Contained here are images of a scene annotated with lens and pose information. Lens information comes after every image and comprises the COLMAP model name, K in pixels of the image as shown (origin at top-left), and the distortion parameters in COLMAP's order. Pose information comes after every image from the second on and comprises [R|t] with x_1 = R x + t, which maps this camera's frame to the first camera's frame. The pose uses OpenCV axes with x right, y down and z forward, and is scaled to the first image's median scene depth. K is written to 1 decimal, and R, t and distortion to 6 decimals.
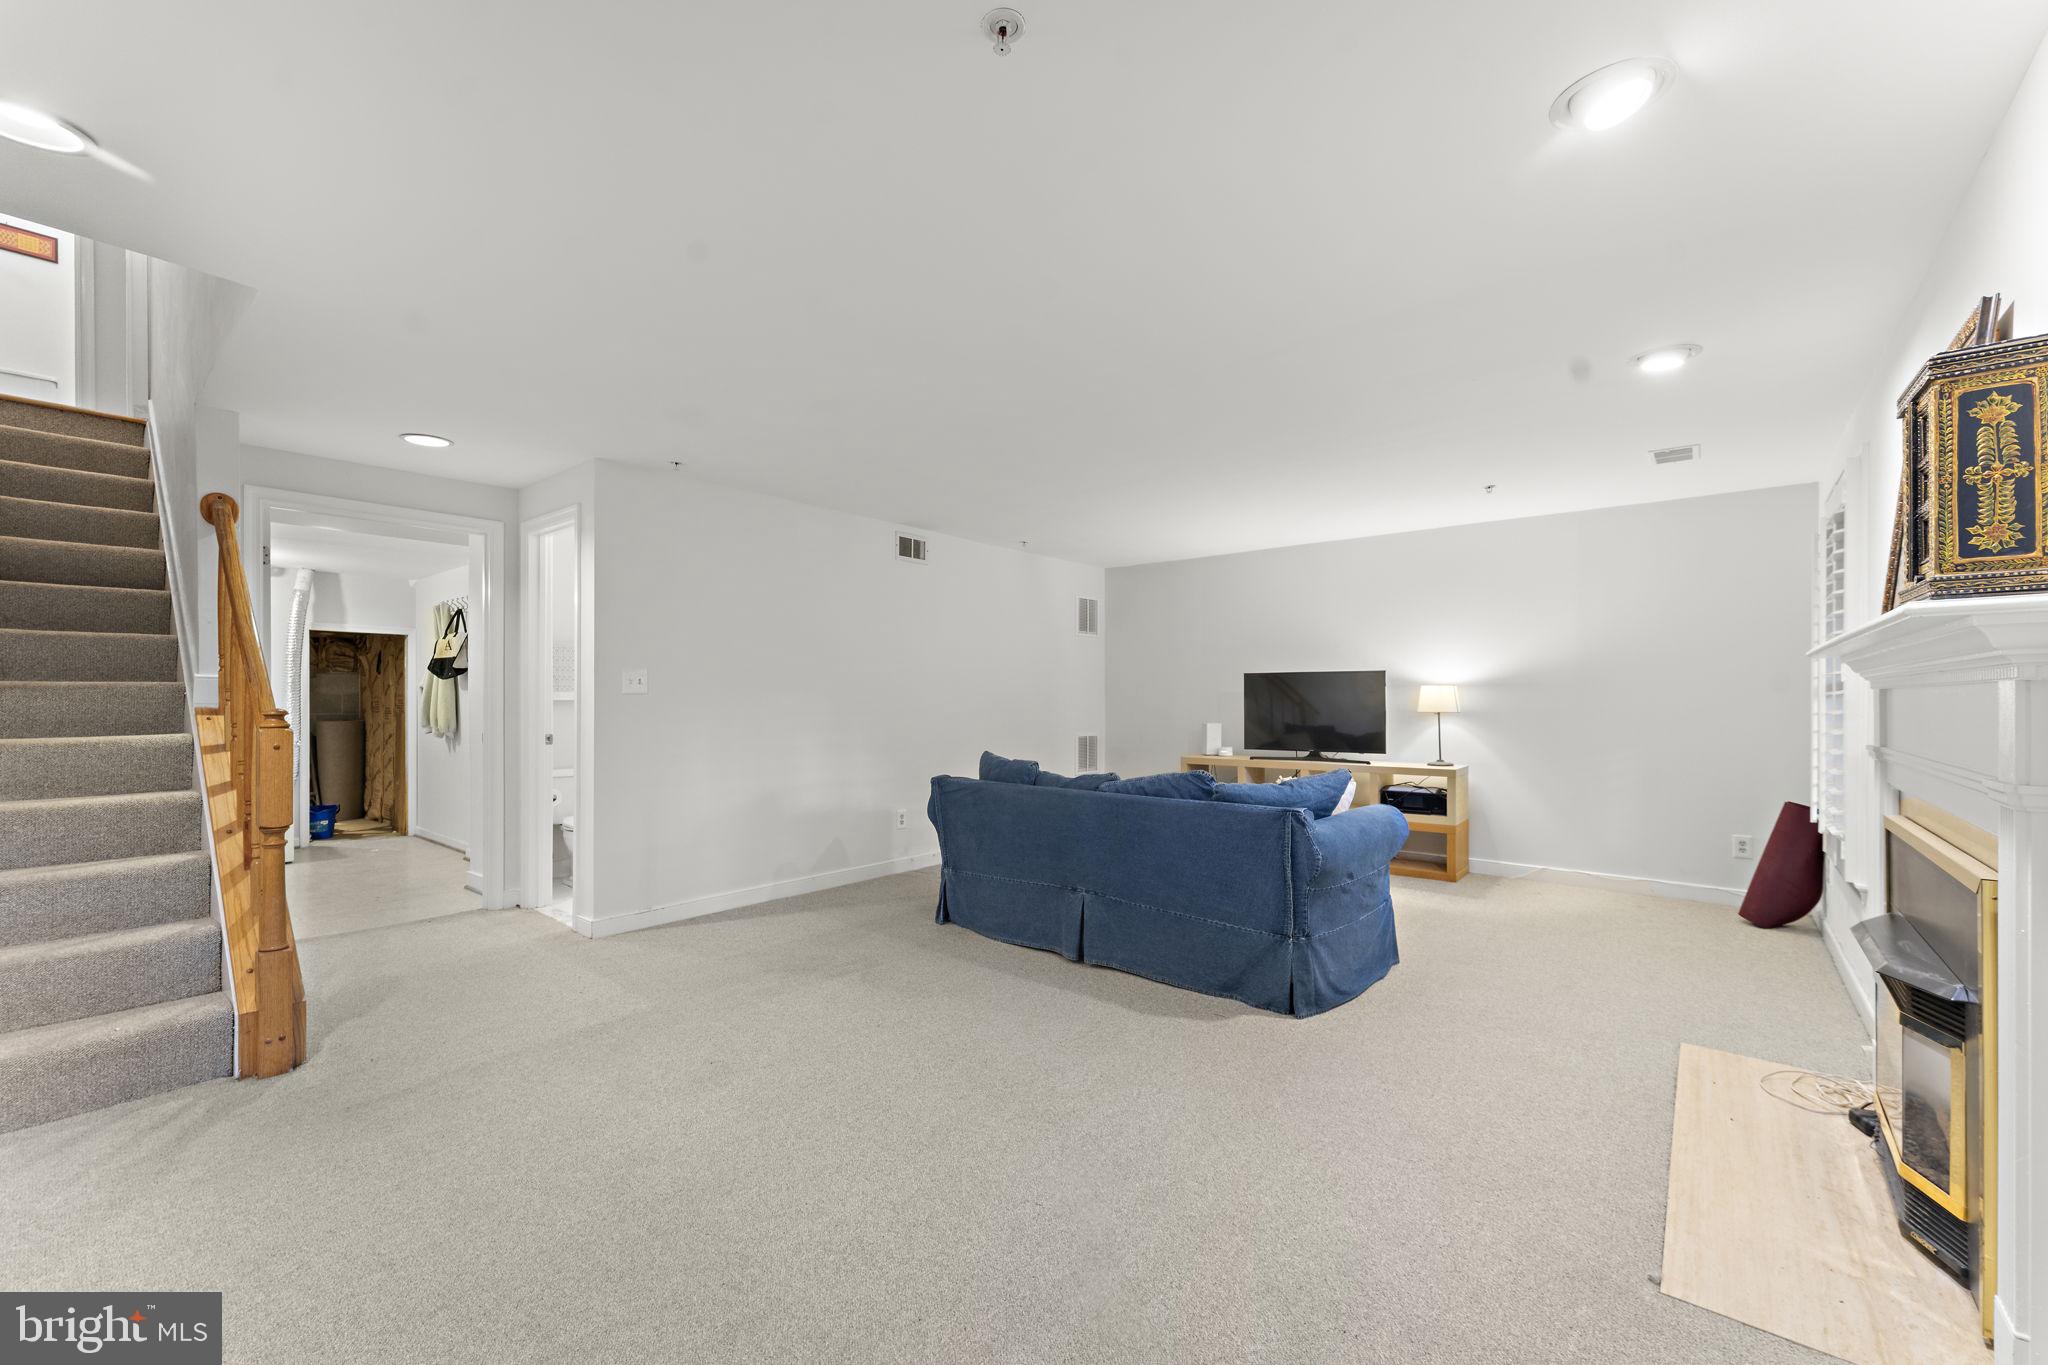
lens RADIAL K [[814.1, 0, 1023.2], [0, 814.1, 697.6], [0, 0, 1]] dist [0.001422, 0.000387]
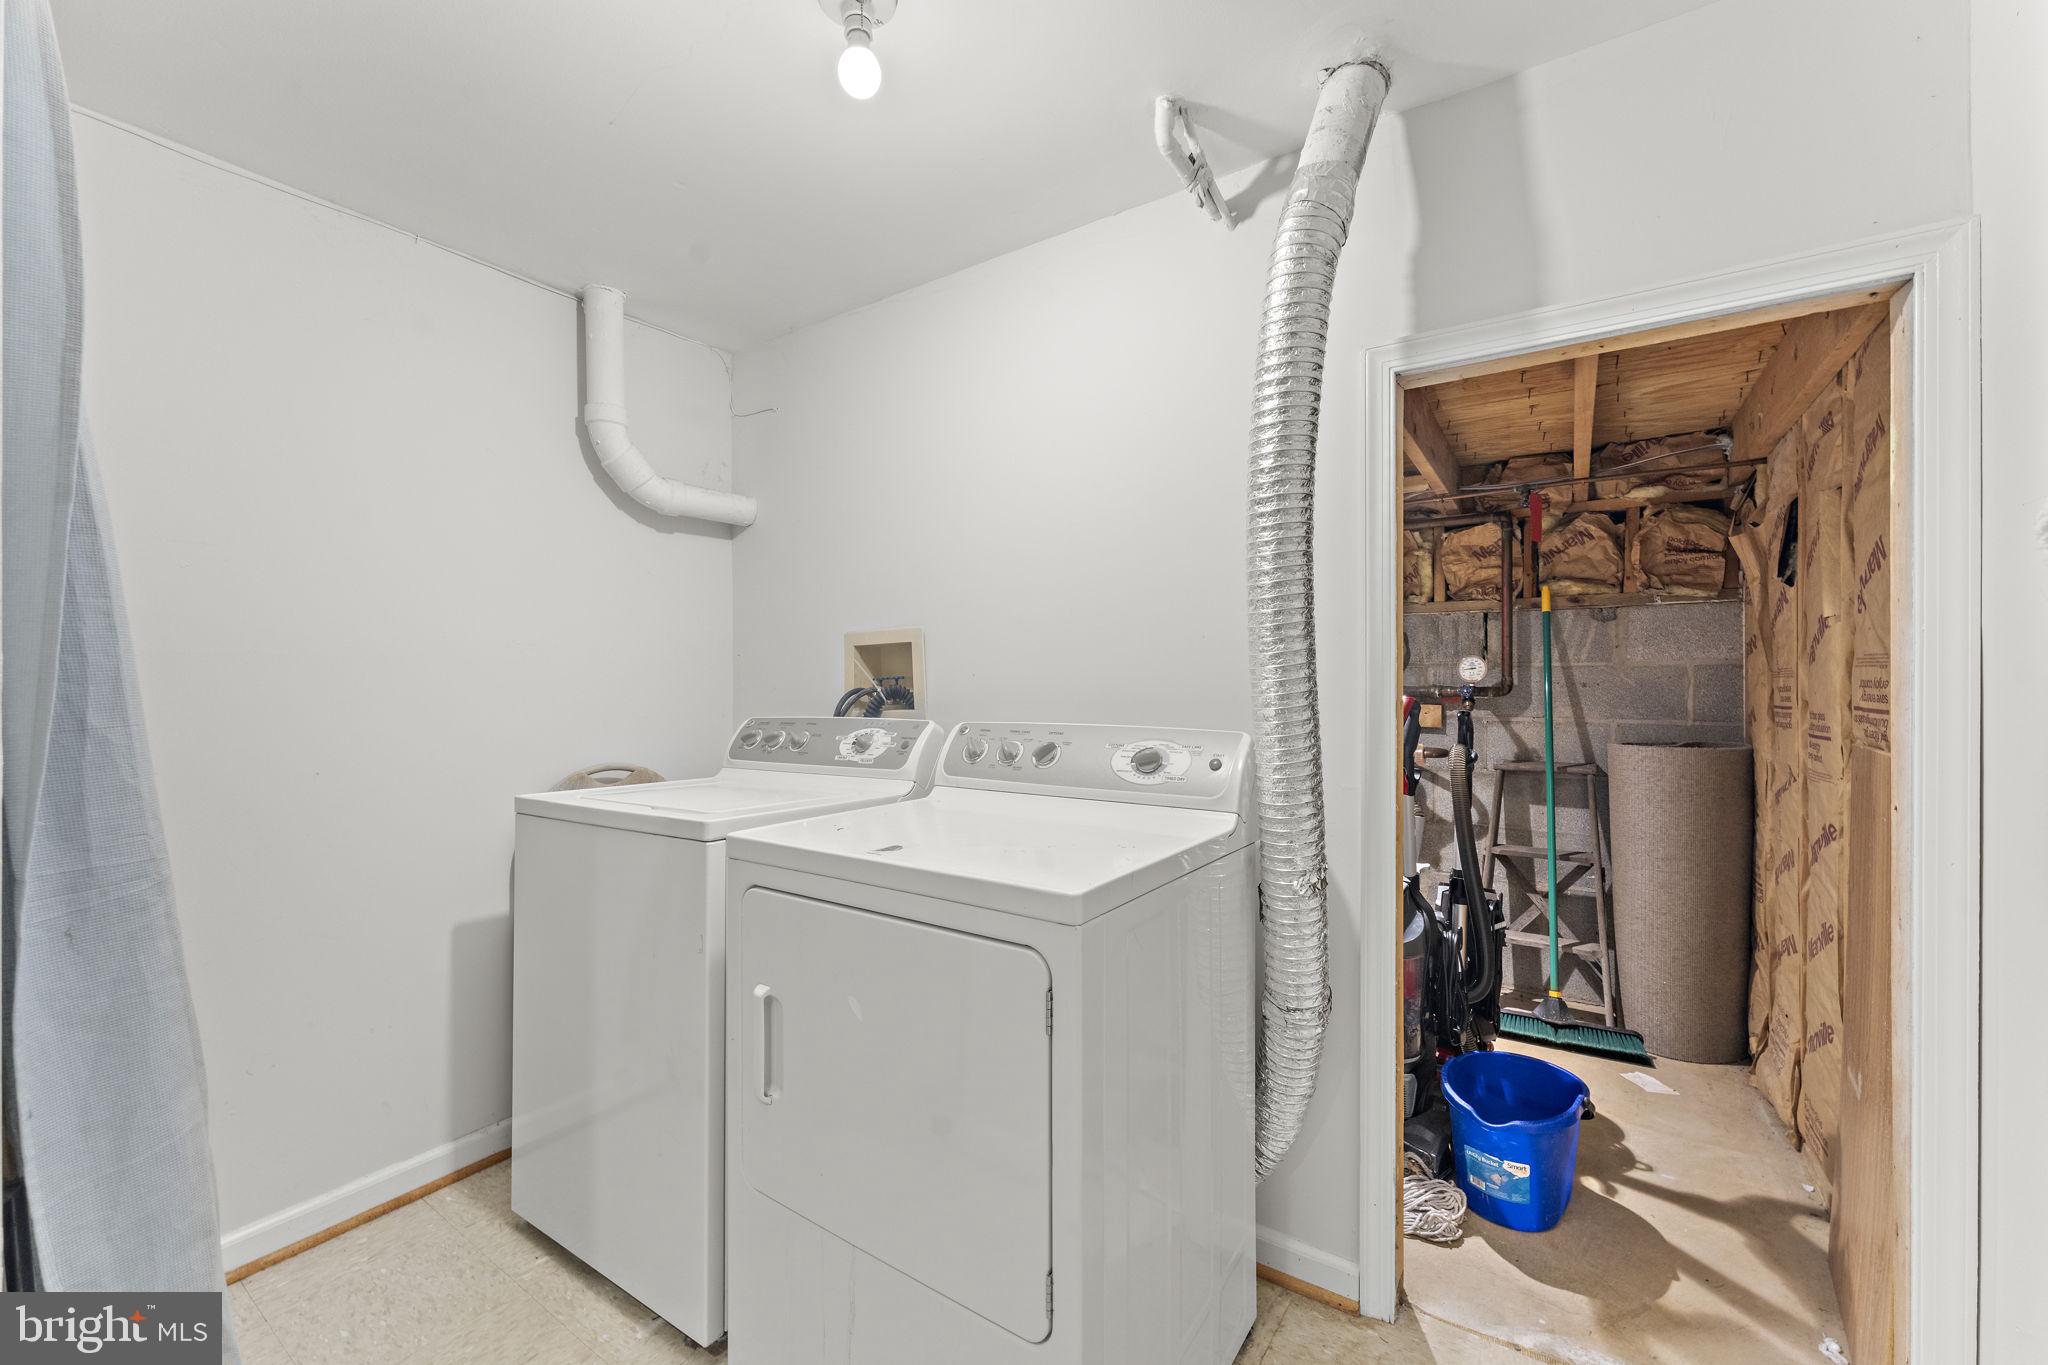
lens RADIAL K [[814.1, 0, 1015.8], [0, 814.1, 686.5], [0, 0, 1]] dist [0.001422, 0.000387]
pose [[0.078470, 0.004241, -0.996907, -0.524192], [-0.000425, 0.999991, 0.004220, 0.002984], [0.996916, 0.000092, 0.078471, 0.699842]]
